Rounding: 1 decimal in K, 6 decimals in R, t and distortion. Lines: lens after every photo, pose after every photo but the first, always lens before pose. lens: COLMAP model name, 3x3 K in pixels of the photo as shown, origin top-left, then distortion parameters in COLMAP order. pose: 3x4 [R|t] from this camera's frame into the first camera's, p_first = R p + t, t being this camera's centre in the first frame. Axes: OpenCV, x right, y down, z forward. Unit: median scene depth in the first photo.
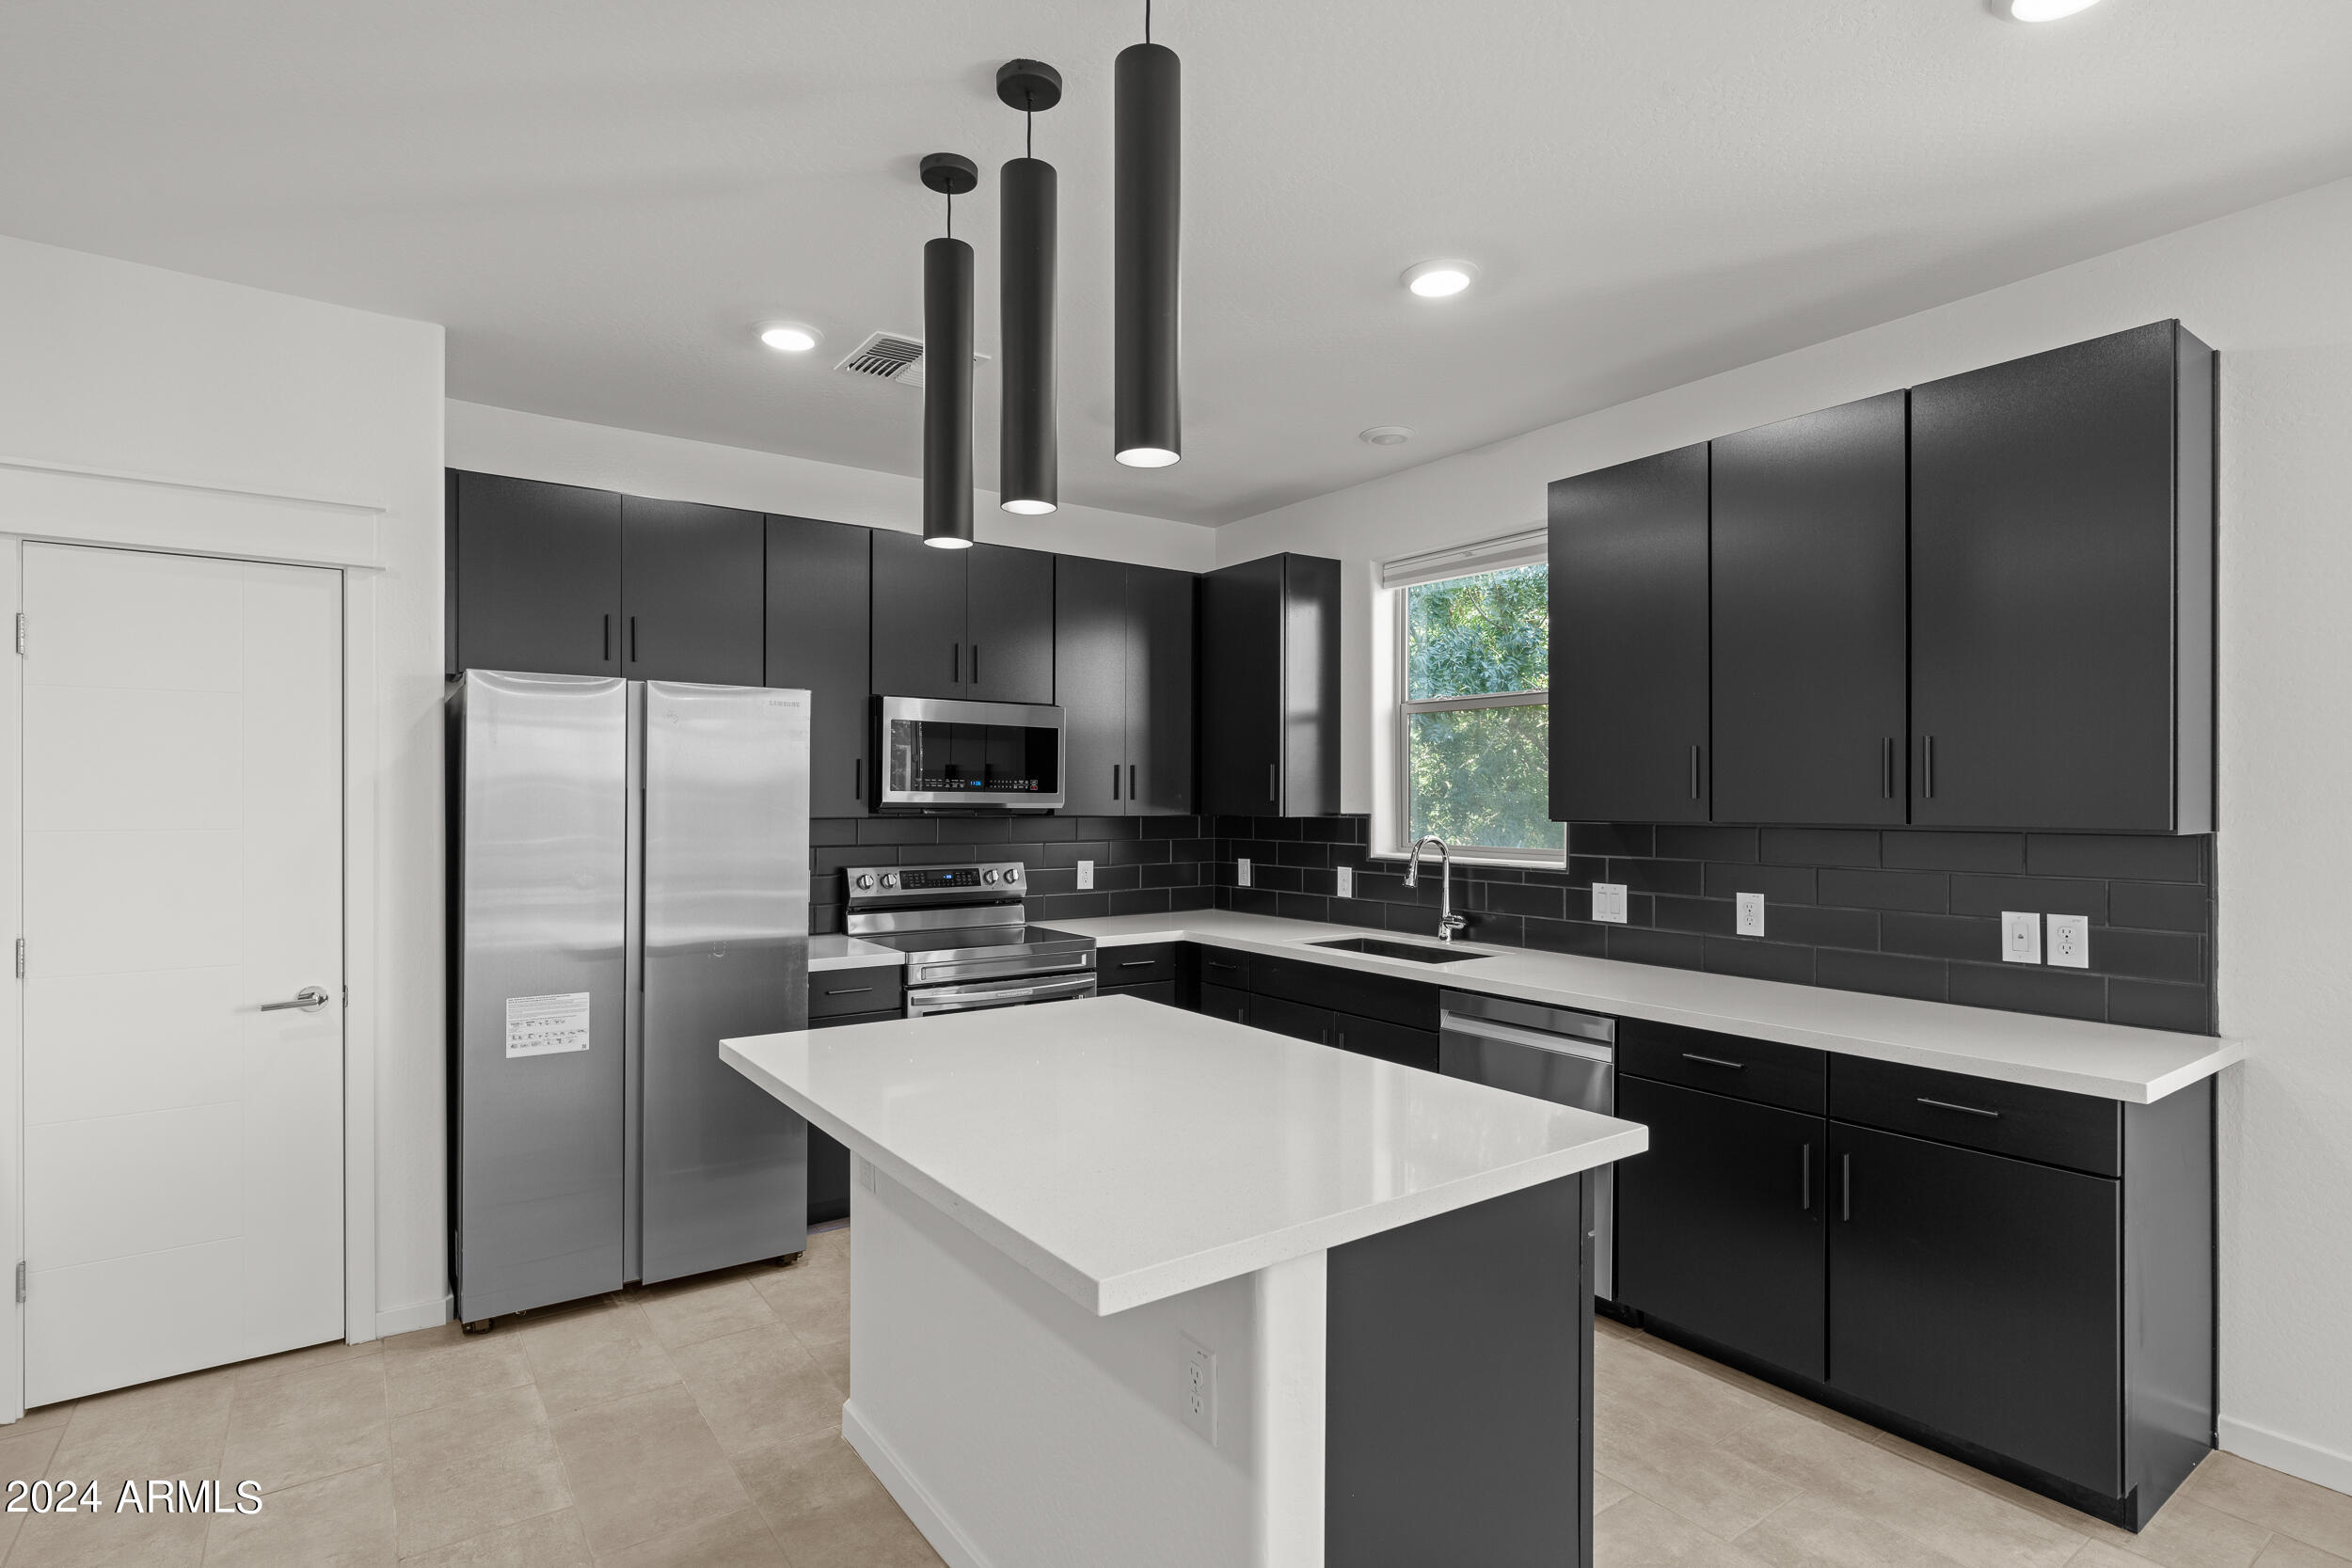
lens RADIAL K [[1143.5, 0, 1173.3], [0, 1143.5, 794.4], [0, 0, 1]] dist [-0.004722, 0.000376]
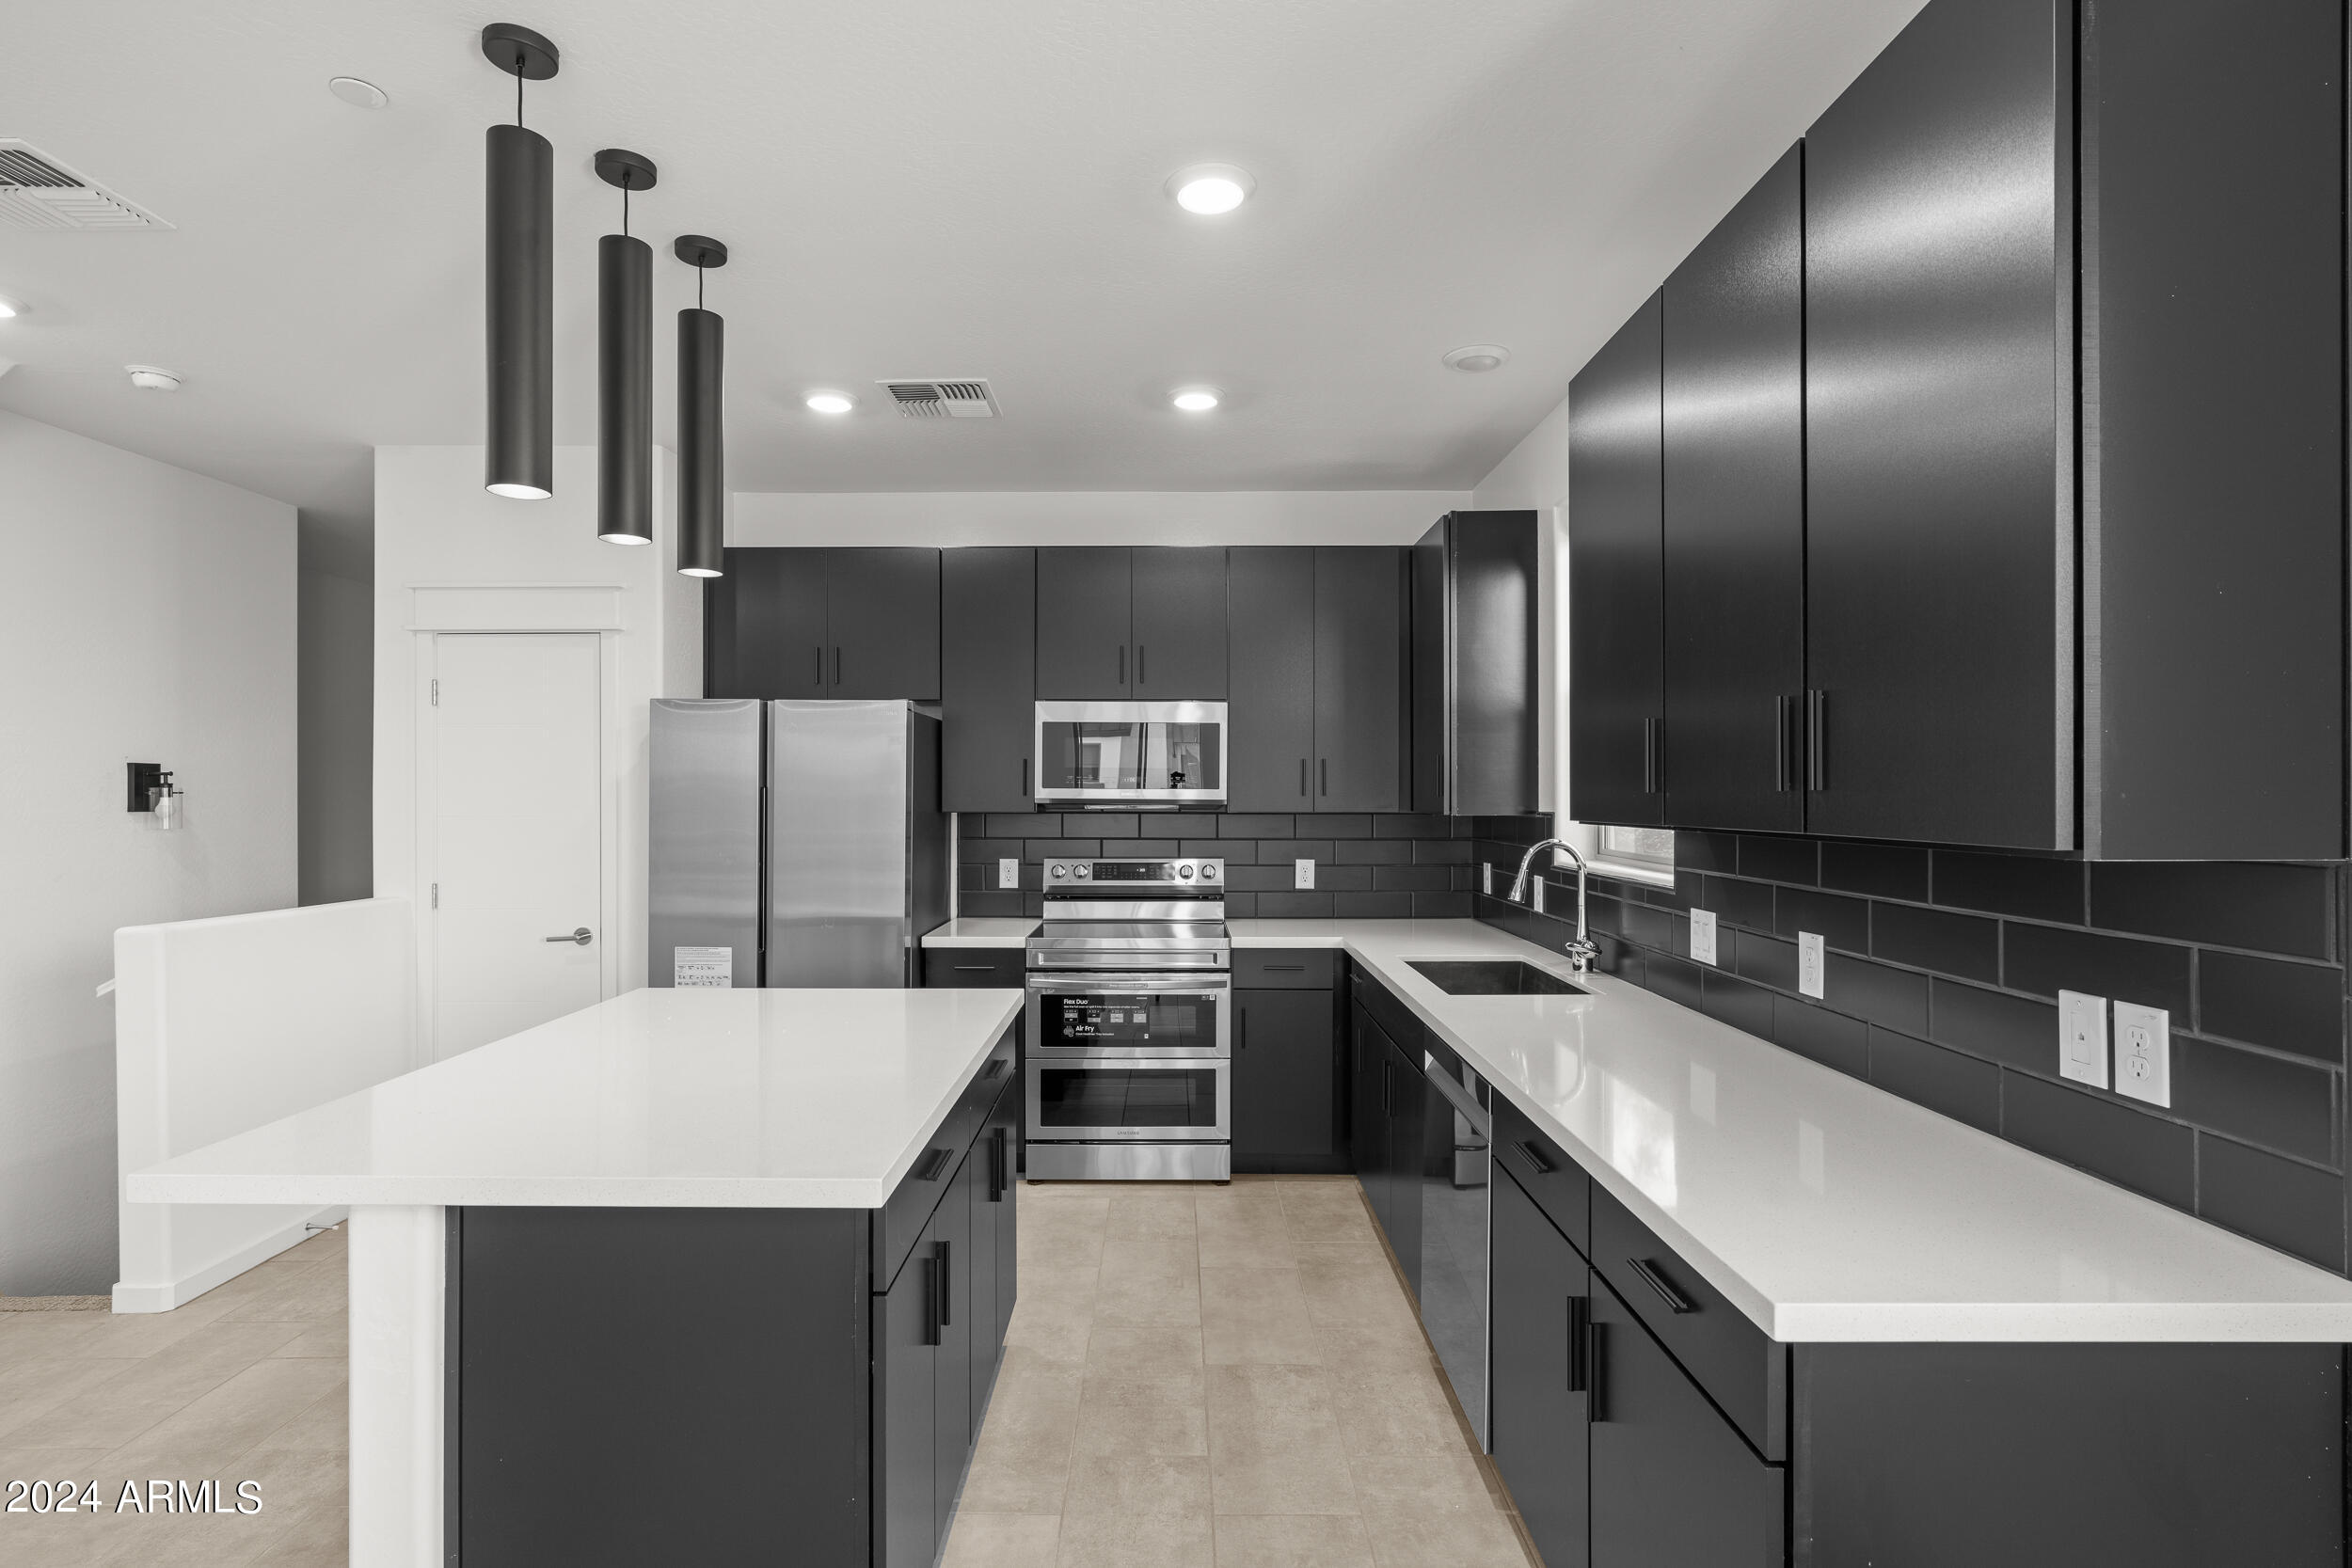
lens RADIAL K [[1143.5, 0, 1173.3], [0, 1143.5, 794.4], [0, 0, 1]] dist [-0.004722, 0.000376]
pose [[0.811185, -0.002569, -0.584785, 0.474536], [0.004334, 0.999989, 0.001620, 0.001646], [0.584774, -0.003848, 0.811187, 0.188511]]
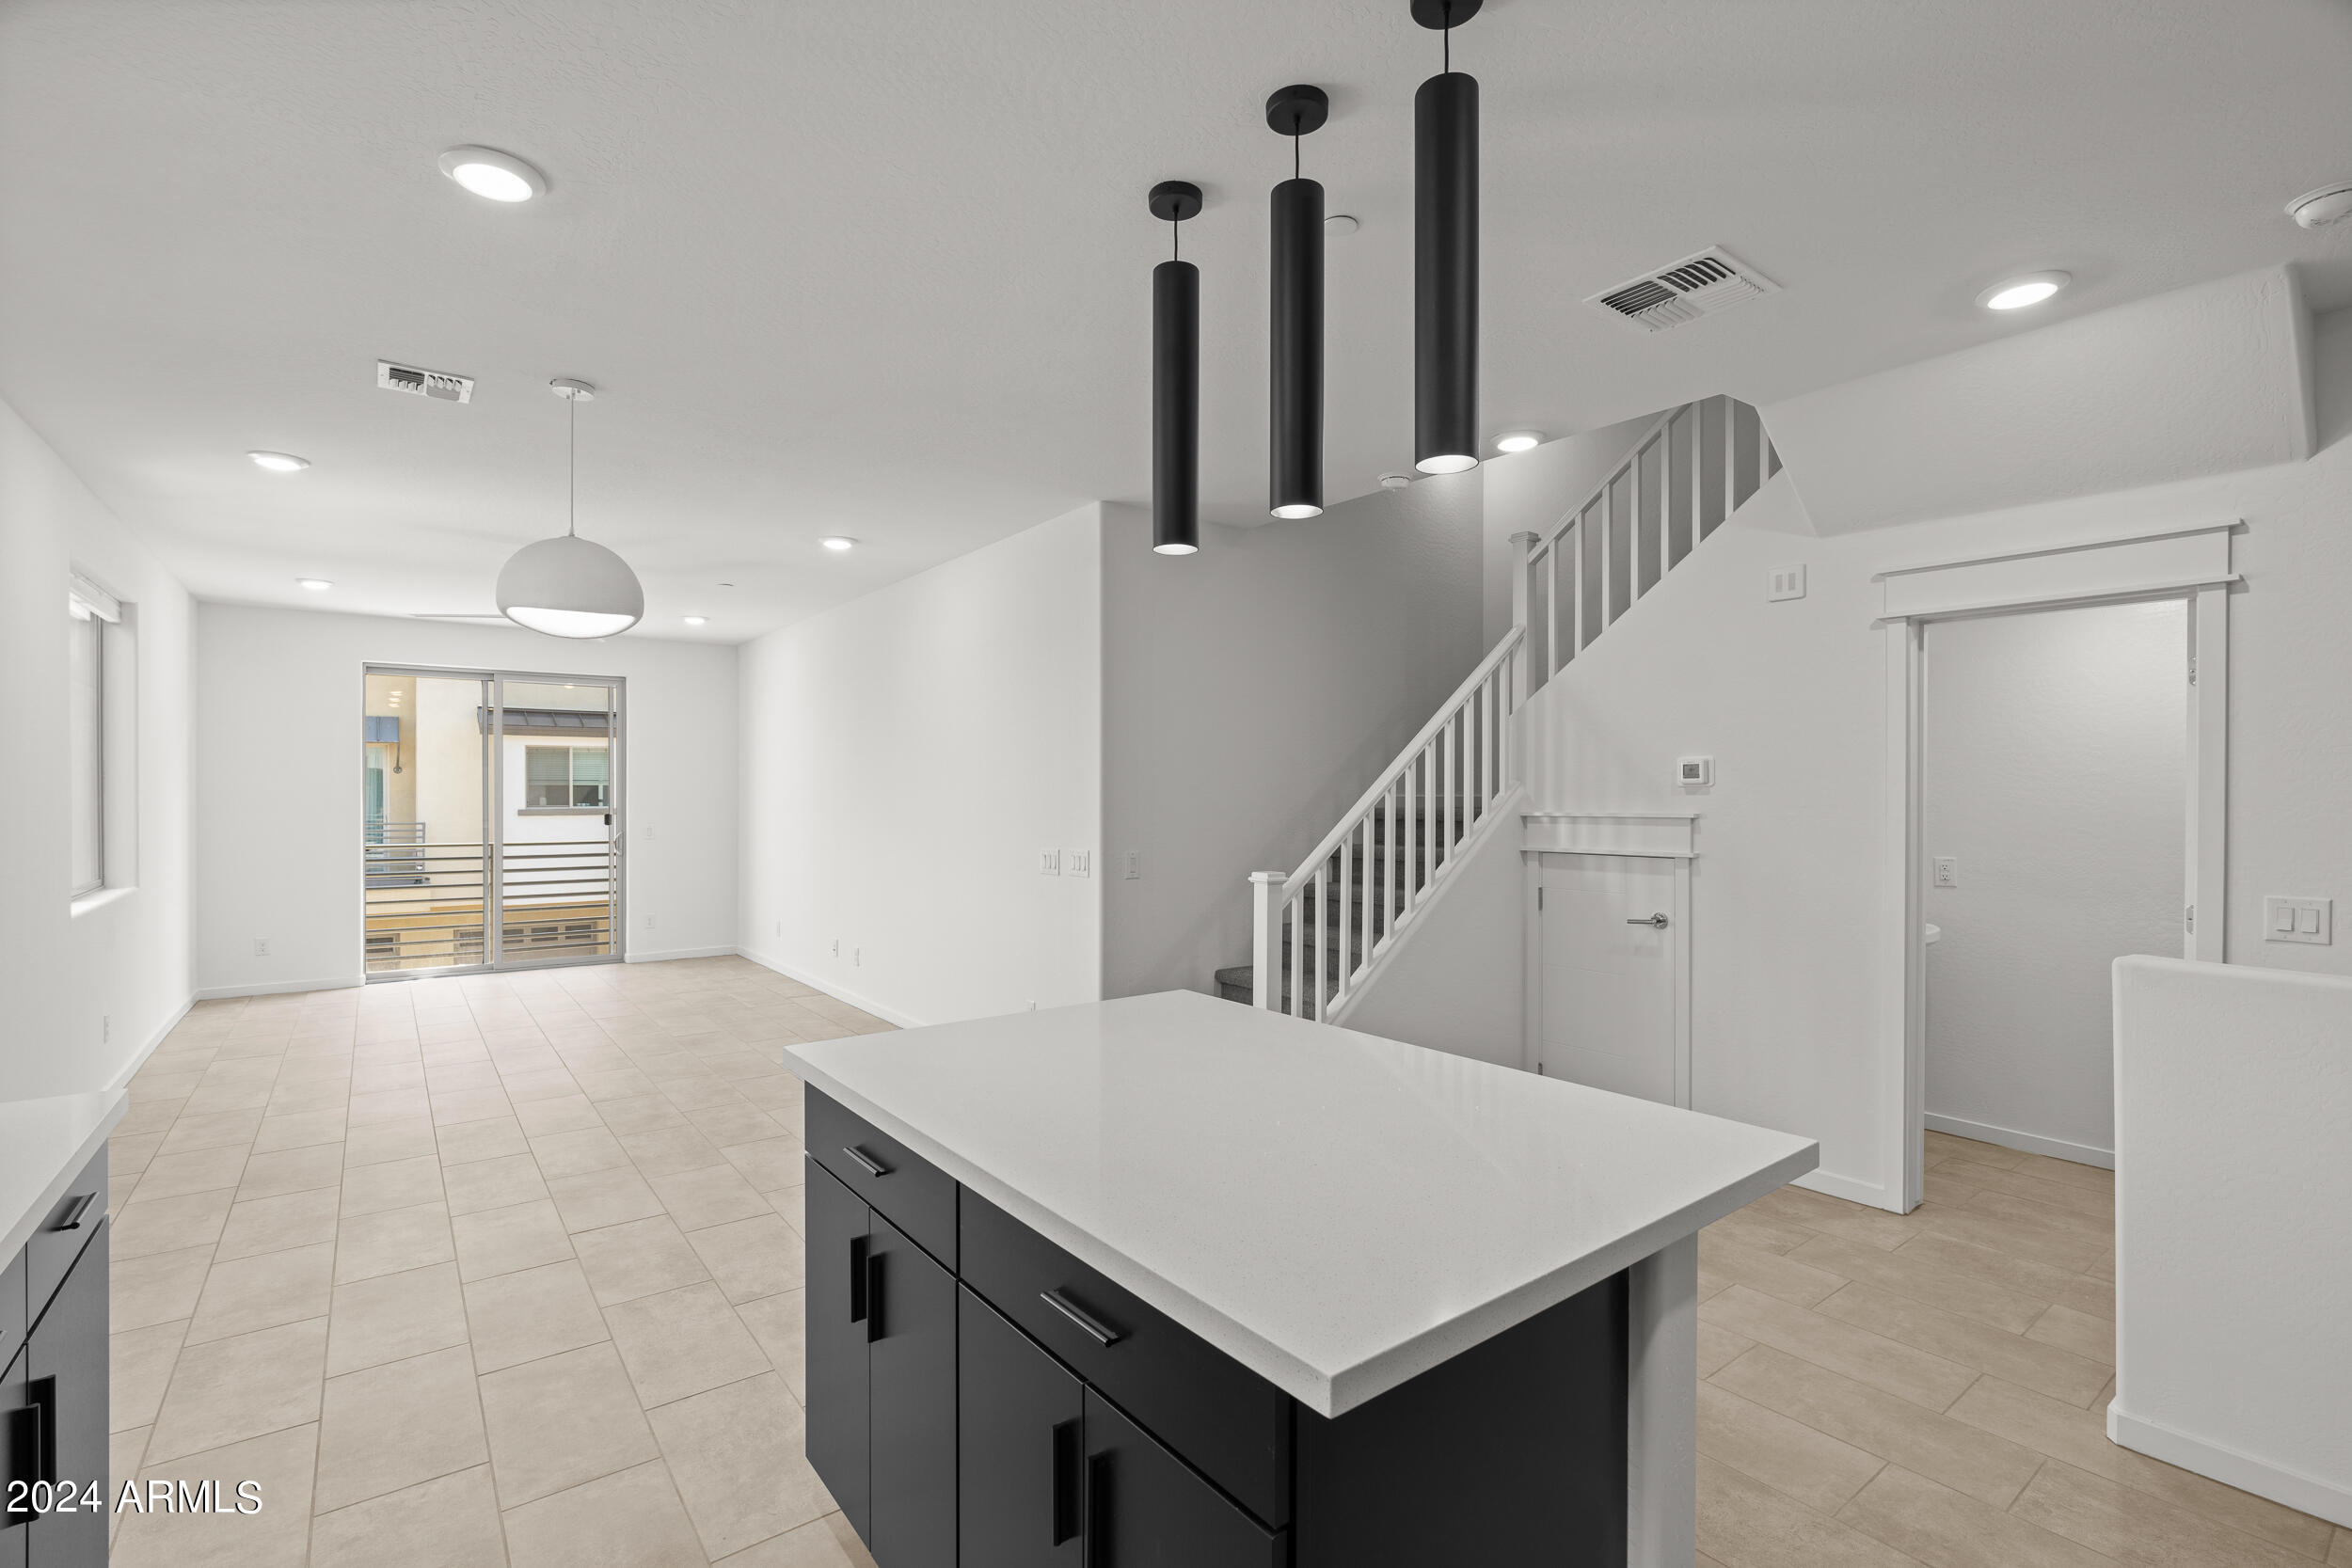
lens RADIAL K [[1083.7, 0, 1180.1], [0, 1083.7, 785.5], [0, 0, 1]] dist [-0.005889, -0.000167]
pose [[-0.999842, -0.004119, -0.017274, 0.005059], [-0.003939, 0.999938, -0.010429, 0.004601], [0.017316, -0.010360, -0.999796, 0.956419]]
